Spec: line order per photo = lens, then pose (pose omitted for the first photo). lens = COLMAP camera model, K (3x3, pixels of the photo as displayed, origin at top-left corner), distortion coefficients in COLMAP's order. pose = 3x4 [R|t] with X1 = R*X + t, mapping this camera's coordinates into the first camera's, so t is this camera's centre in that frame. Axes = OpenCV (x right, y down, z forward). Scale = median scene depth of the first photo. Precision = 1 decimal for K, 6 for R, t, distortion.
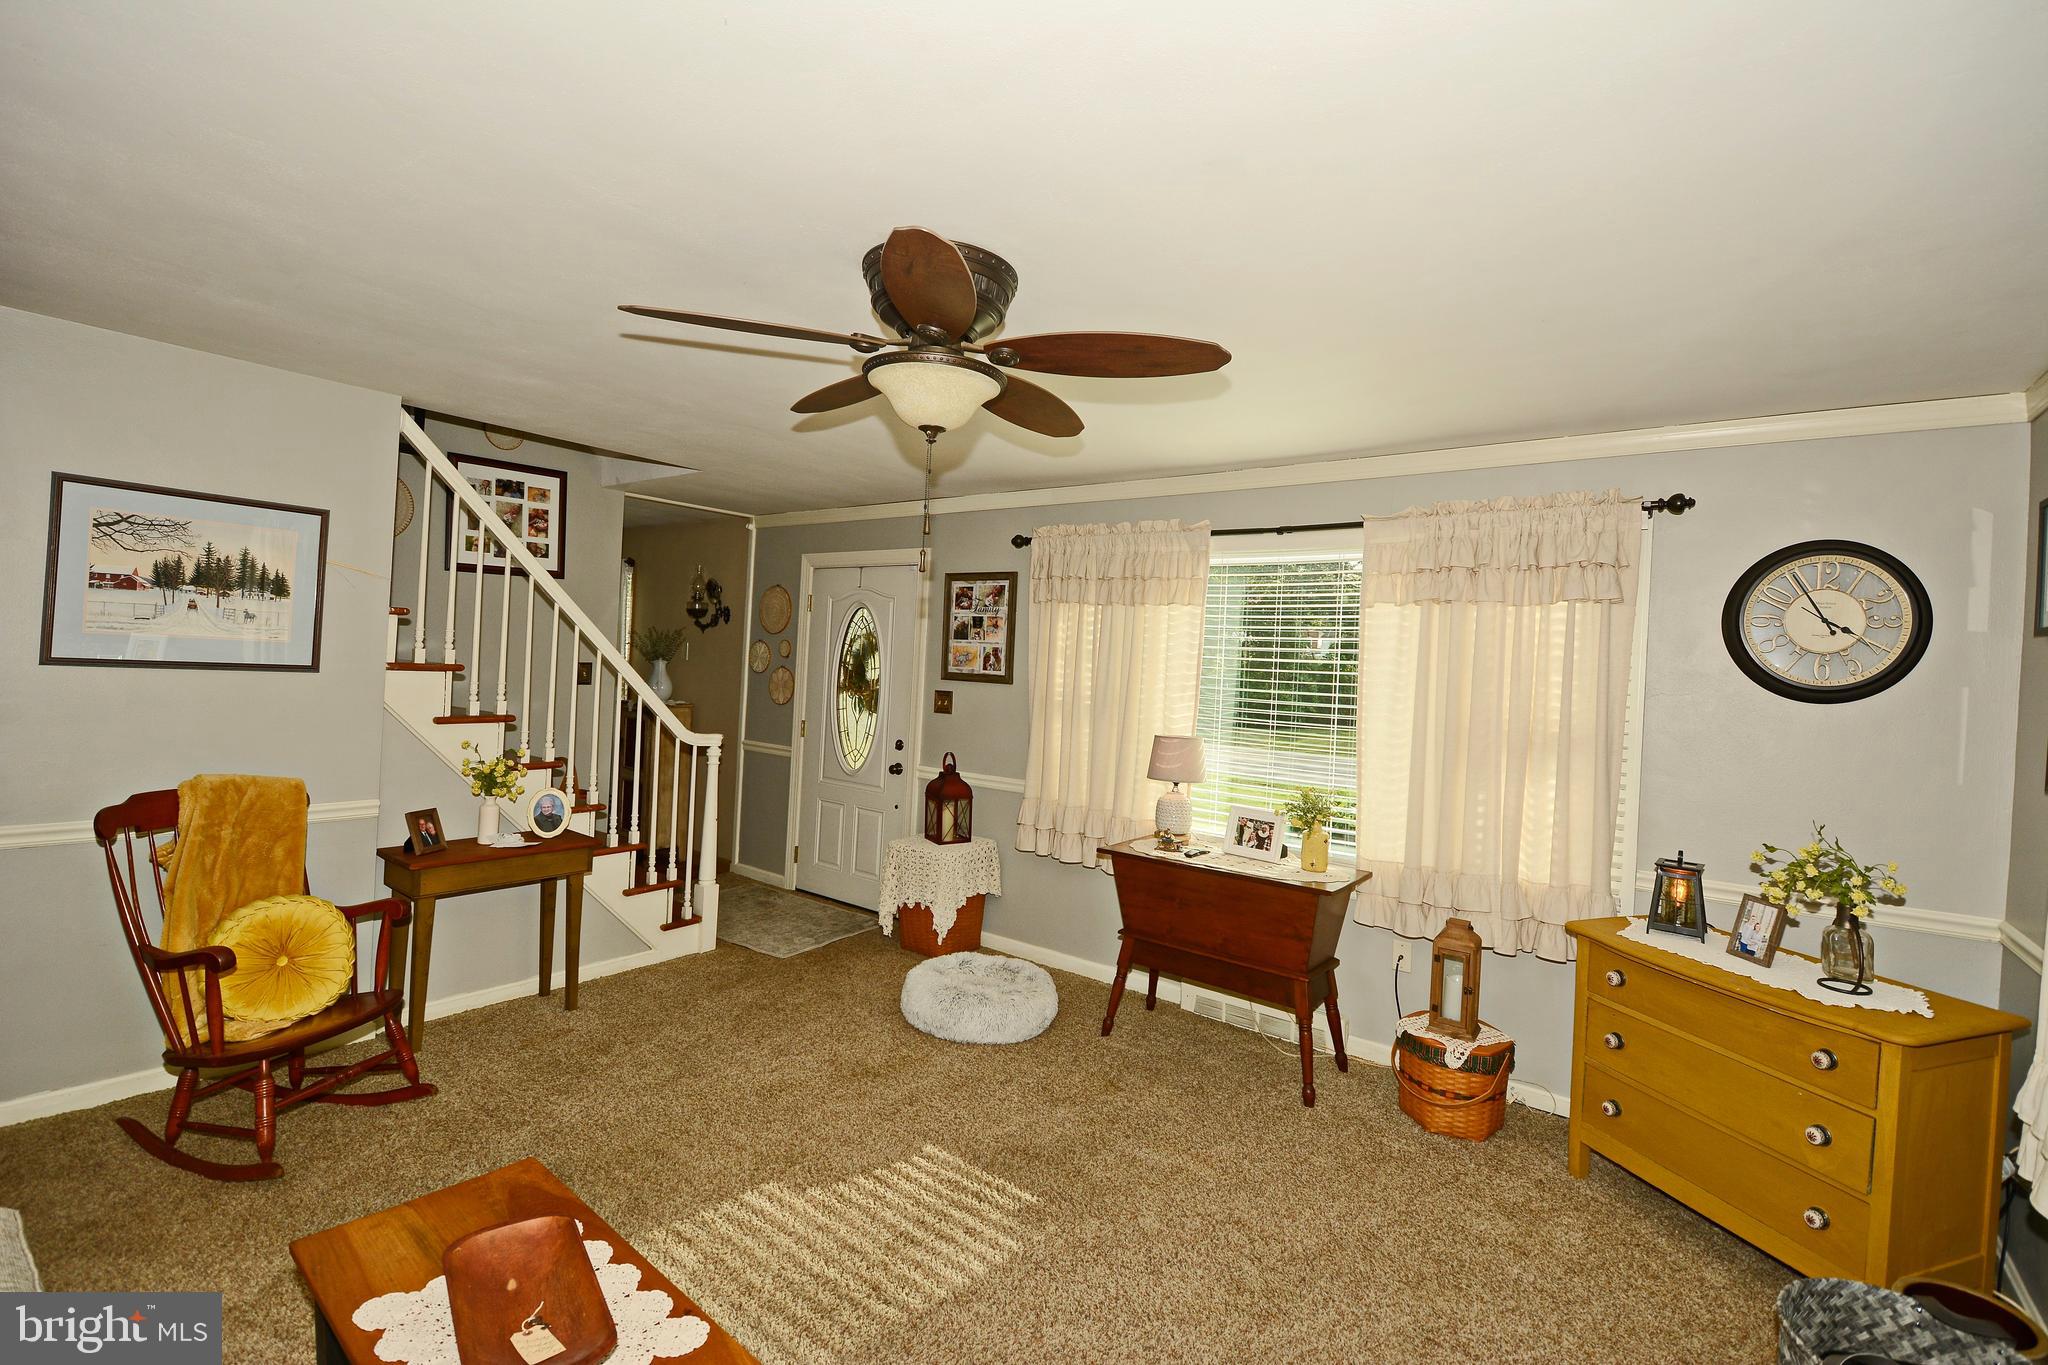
lens RADIAL K [[902.3, 0, 1024.0], [0, 902.3, 682.5], [0, 0, 1]] dist [-0.000468, -0.000136]
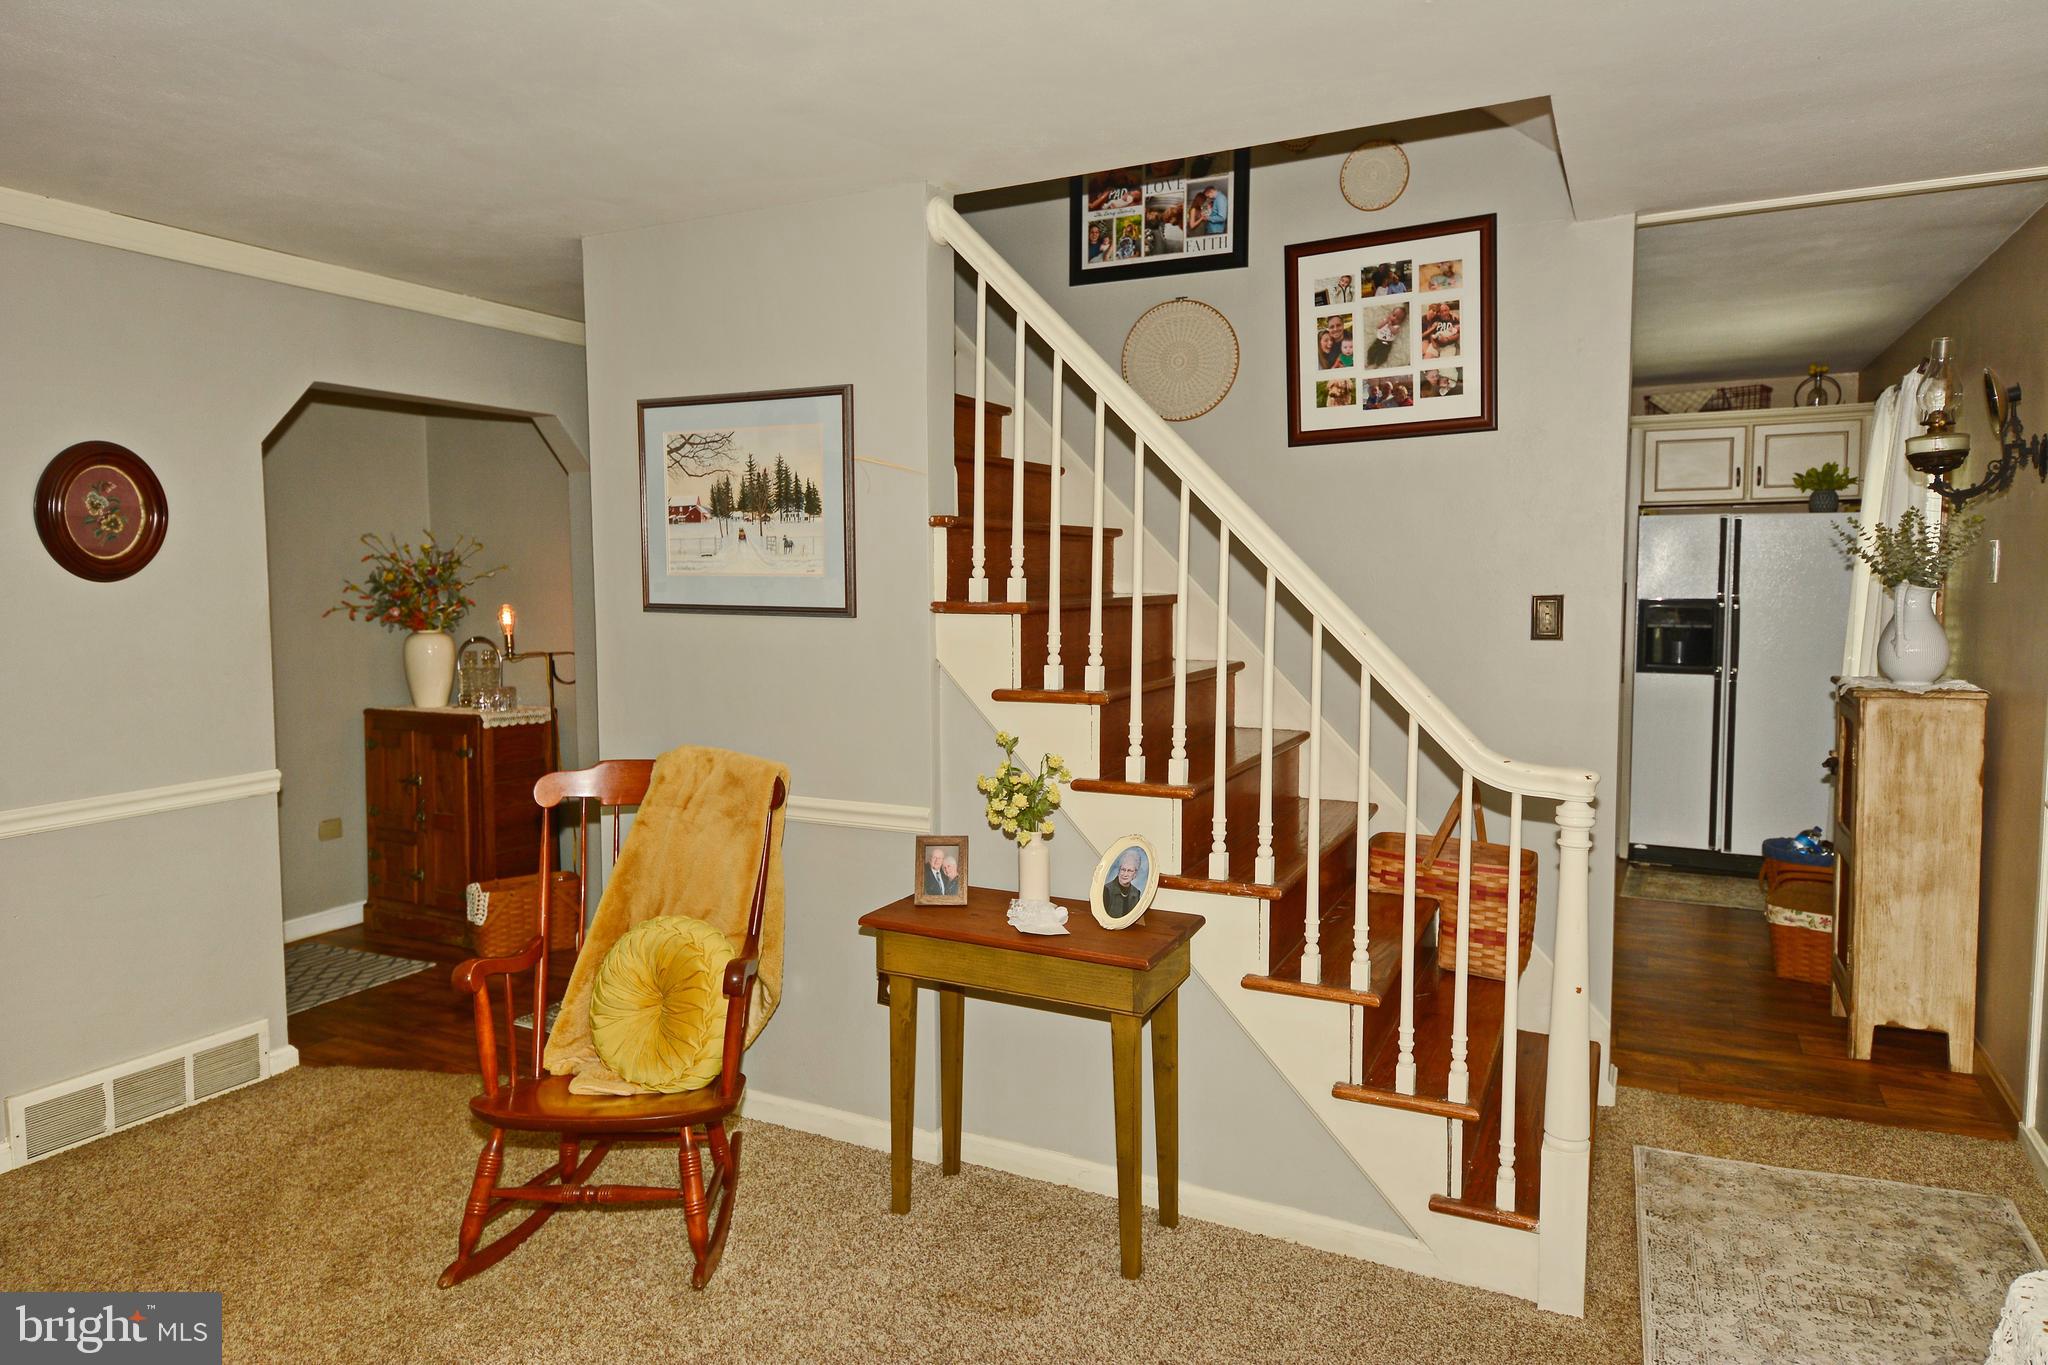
lens RADIAL K [[1294.2, 0, 1021.5], [0, 1294.2, 659.5], [0, 0, 1]] dist [0.011098, 0.001977]
pose [[0.171828, 0.016507, -0.984989, 0.244550], [-0.007888, 0.999851, 0.015380, 0.004996], [0.985095, 0.005127, 0.171932, 0.976787]]
